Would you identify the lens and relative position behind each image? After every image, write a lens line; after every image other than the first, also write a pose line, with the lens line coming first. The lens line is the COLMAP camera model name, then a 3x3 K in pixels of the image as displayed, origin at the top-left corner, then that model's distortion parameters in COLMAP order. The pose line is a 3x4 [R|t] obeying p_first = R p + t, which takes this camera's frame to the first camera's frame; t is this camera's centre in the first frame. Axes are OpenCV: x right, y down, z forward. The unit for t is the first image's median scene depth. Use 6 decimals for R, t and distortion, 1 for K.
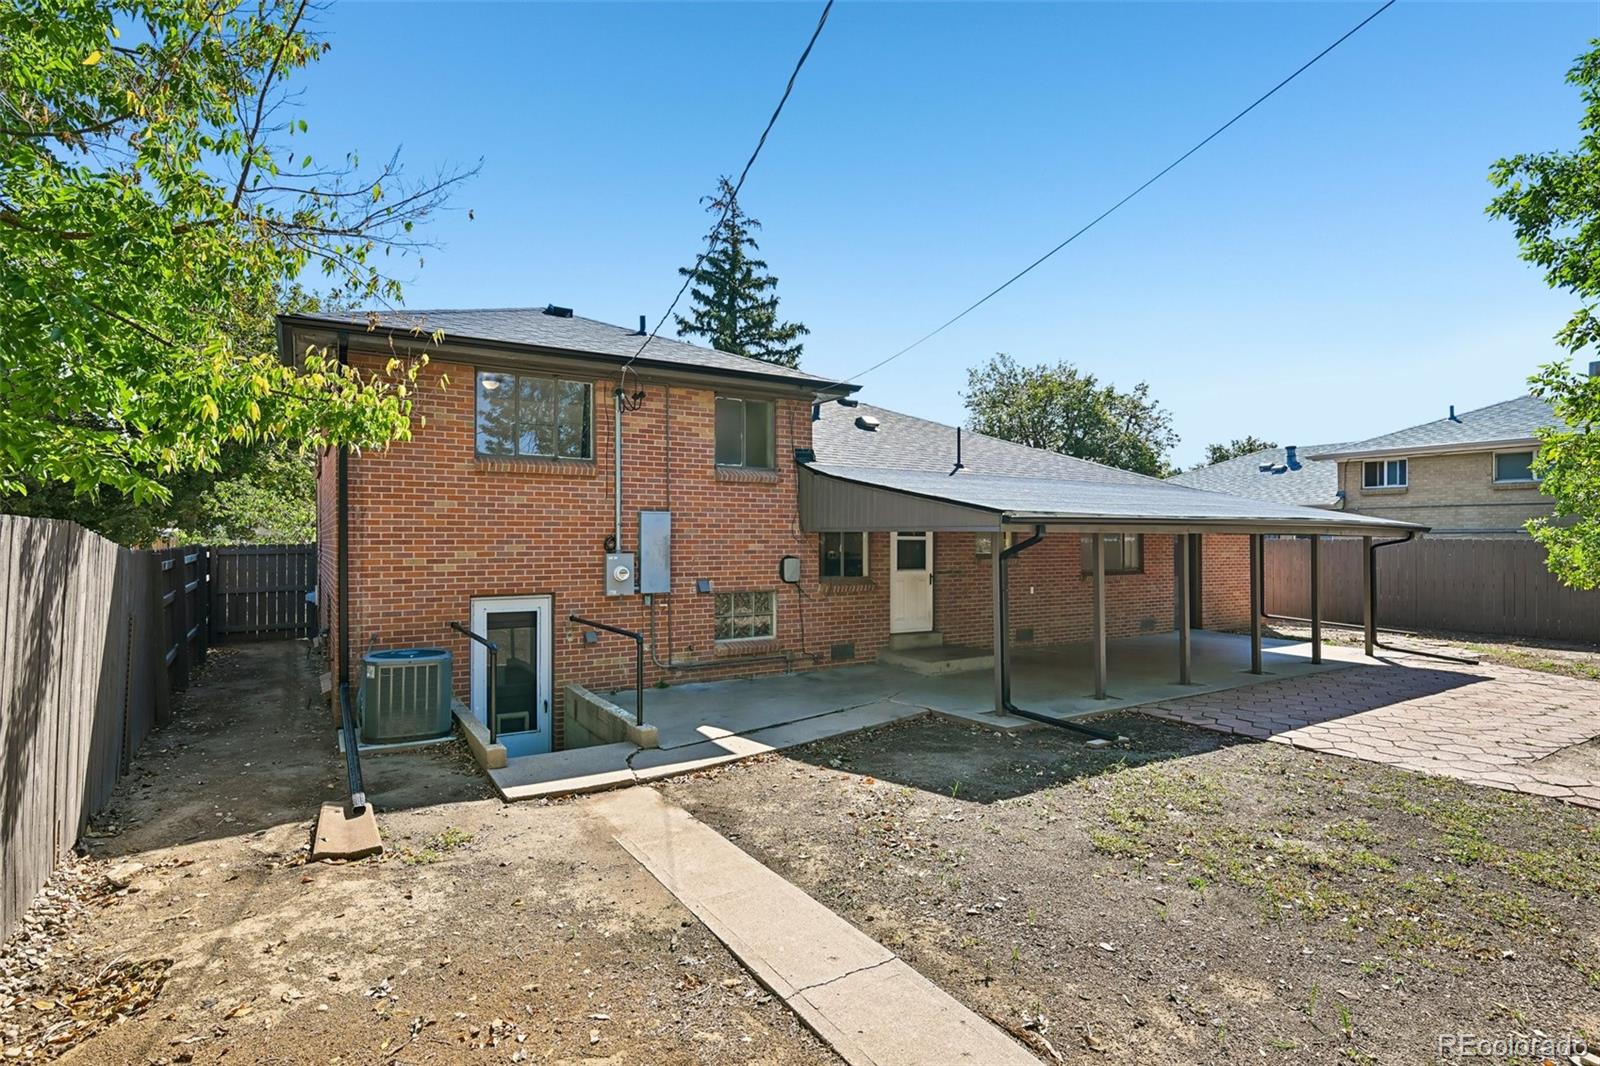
lens RADIAL K [[803.7, 0, 800.0], [0, 803.7, 533.0], [0, 0, 1]] dist [-0.003131, -0.000301]
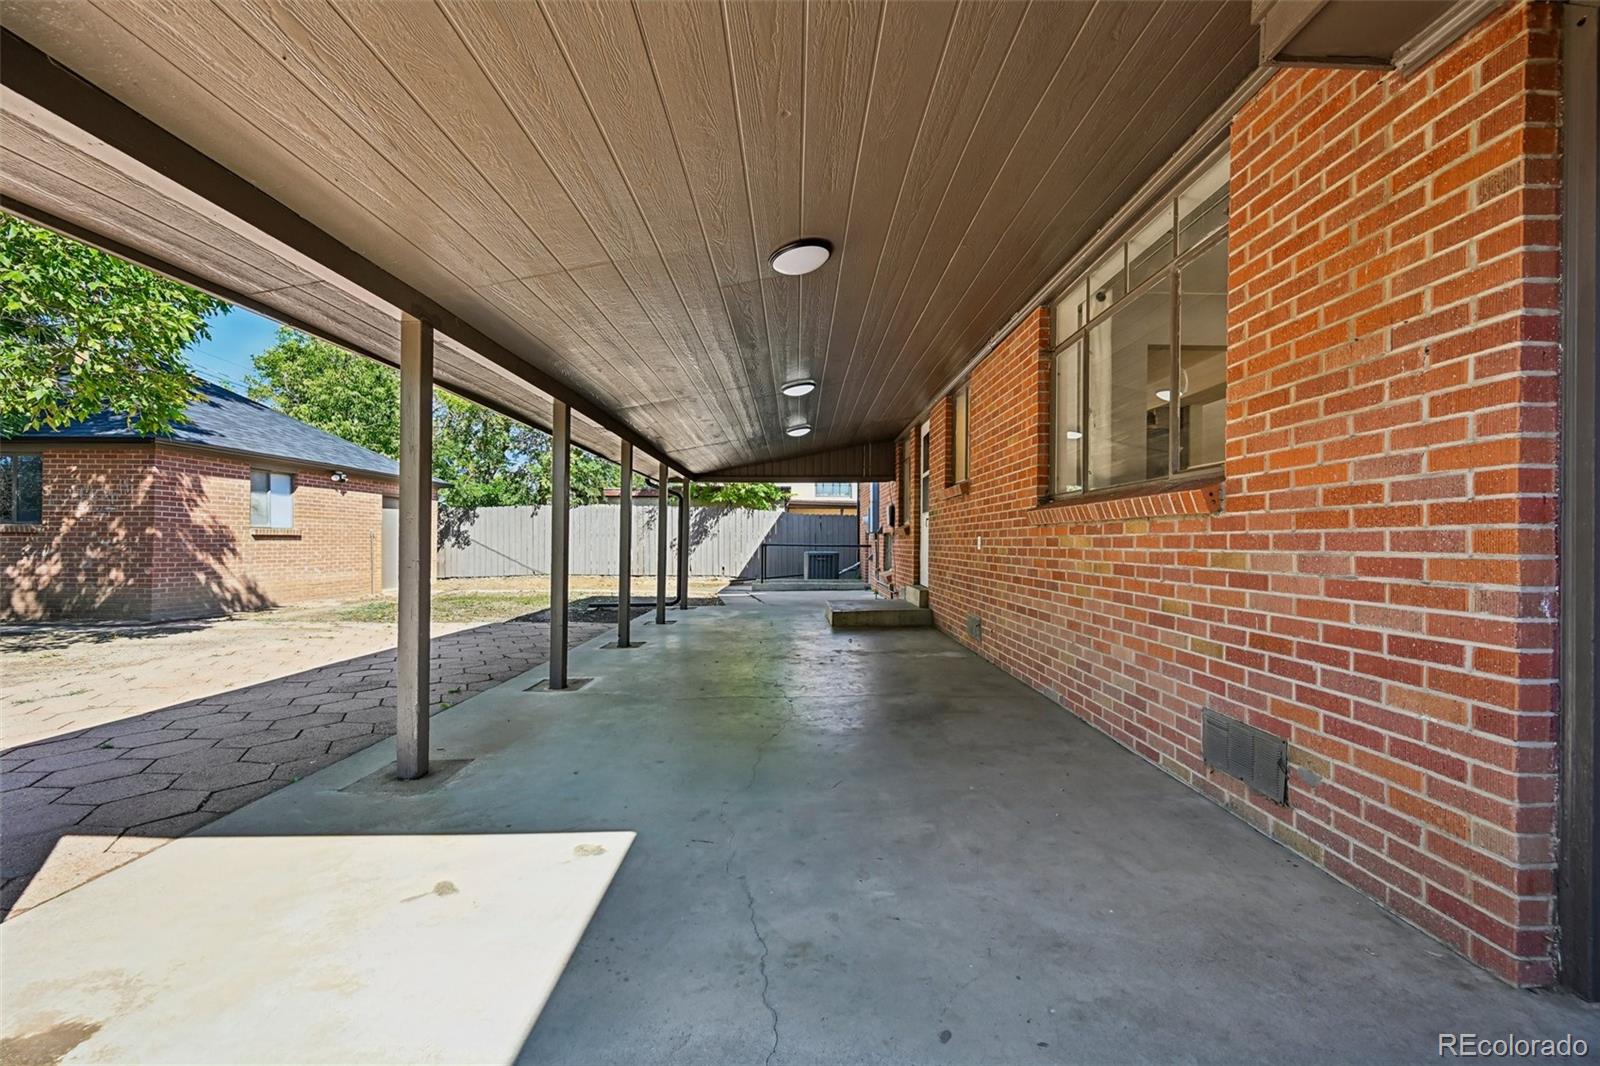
lens RADIAL K [[622.1, 0, 798.7], [0, 622.1, 540.9], [0, 0, 1]] dist [0.000885, 0.000076]
pose [[-0.528528, -0.002653, -0.848912, 0.795761], [0.007540, 0.999941, -0.007819, 0.084232], [0.848882, -0.010534, -0.528477, 1.294808]]
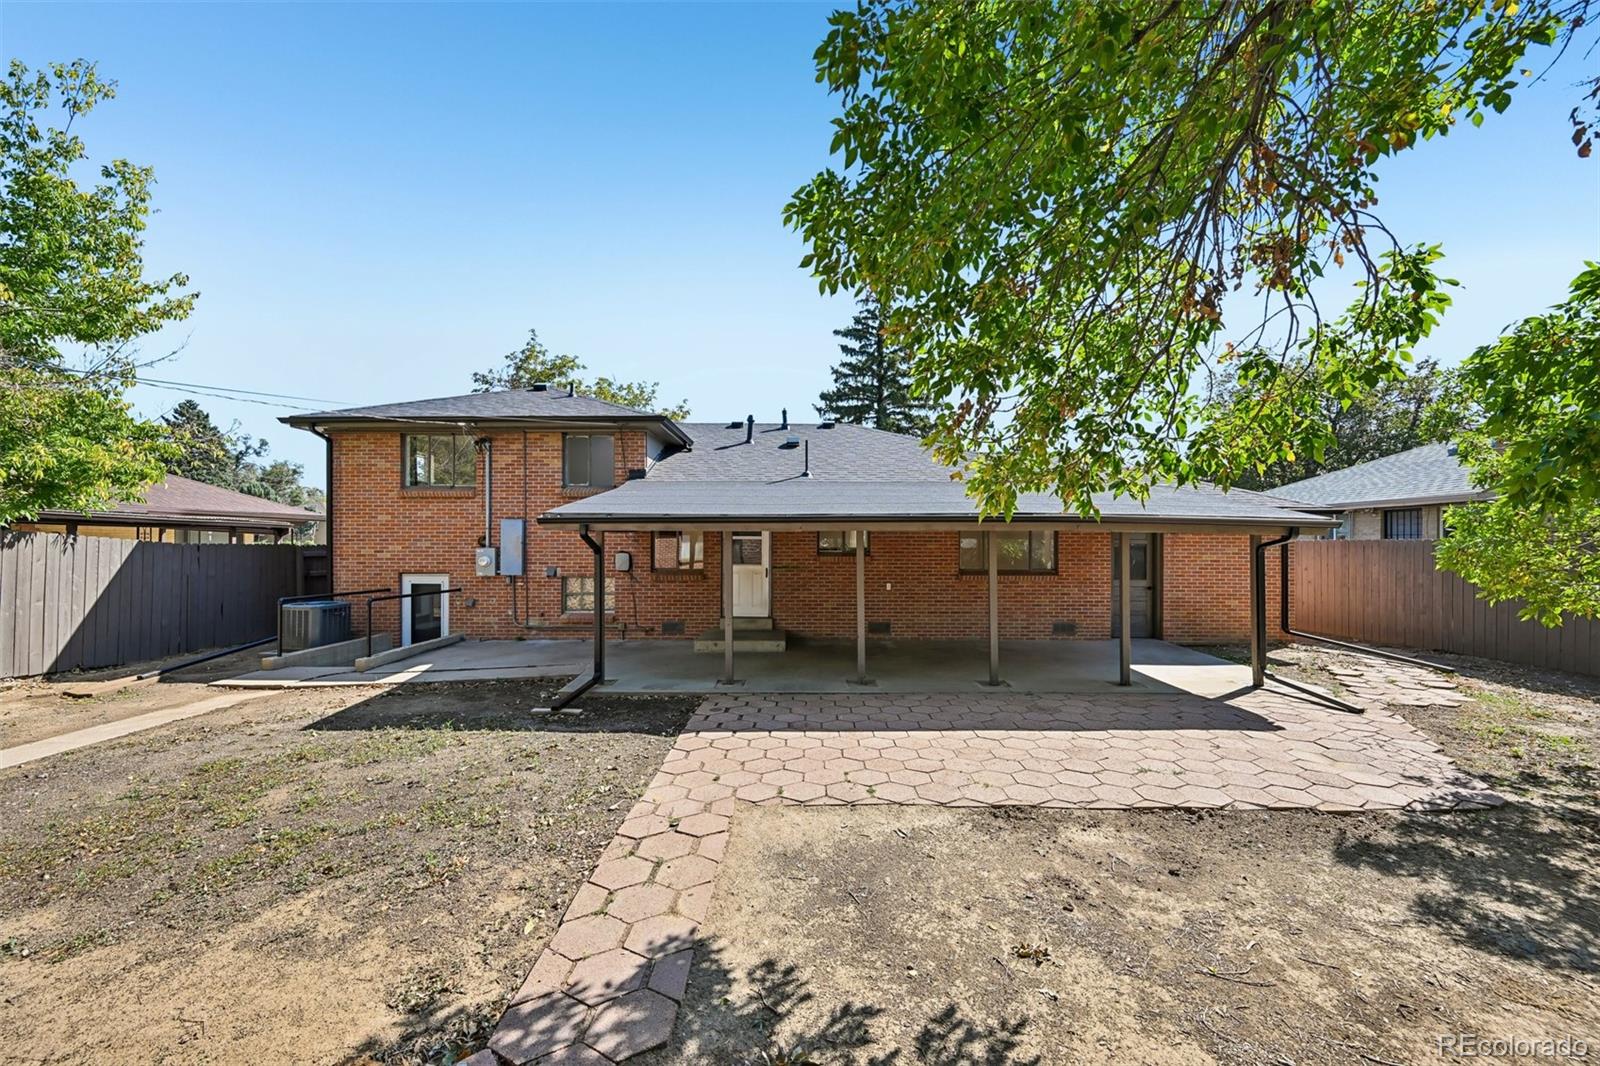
lens RADIAL K [[622.1, 0, 798.7], [0, 622.1, 540.9], [0, 0, 1]] dist [0.000885, 0.000076]
pose [[0.841967, -0.000695, -0.539529, 0.739216], [0.003075, 0.999989, 0.003511, 0.008473], [0.539521, -0.004615, 0.841960, 0.279480]]
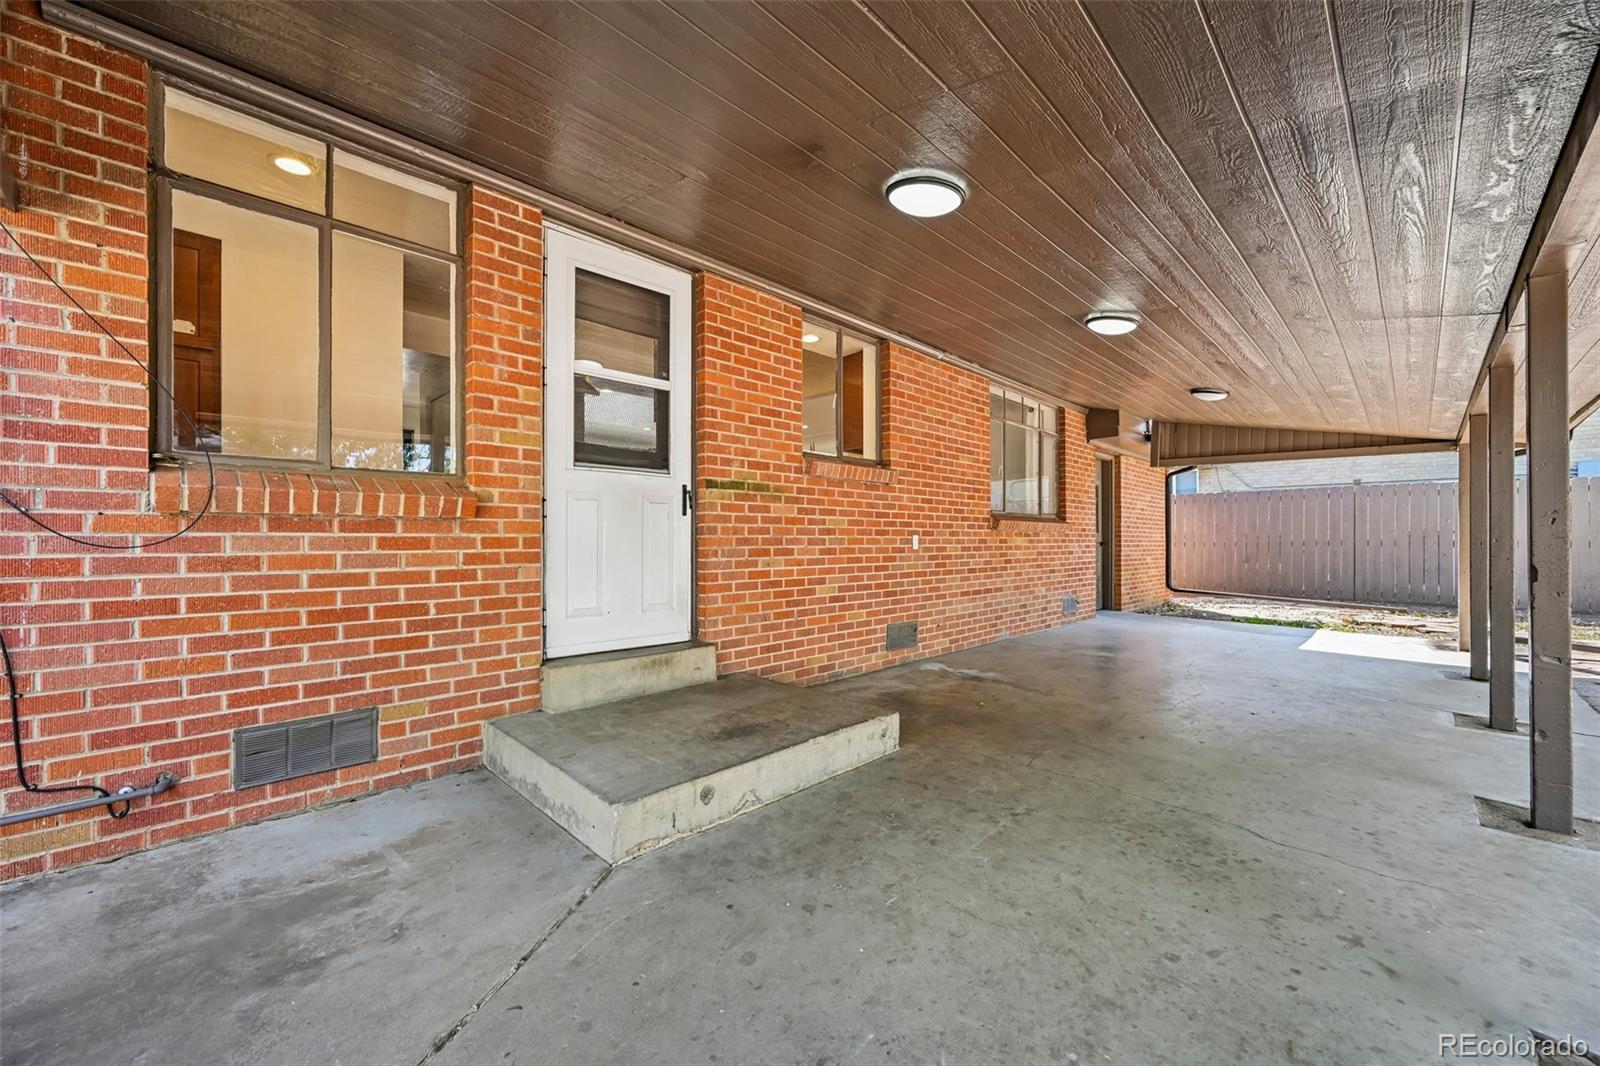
lens RADIAL K [[622.1, 0, 798.7], [0, 622.1, 540.9], [0, 0, 1]] dist [0.000885, 0.000076]
pose [[0.974135, -0.001126, 0.225965, 0.159201], [-0.000865, 0.999962, 0.008713, 0.078566], [-0.225966, -0.008683, 0.974097, 0.761186]]
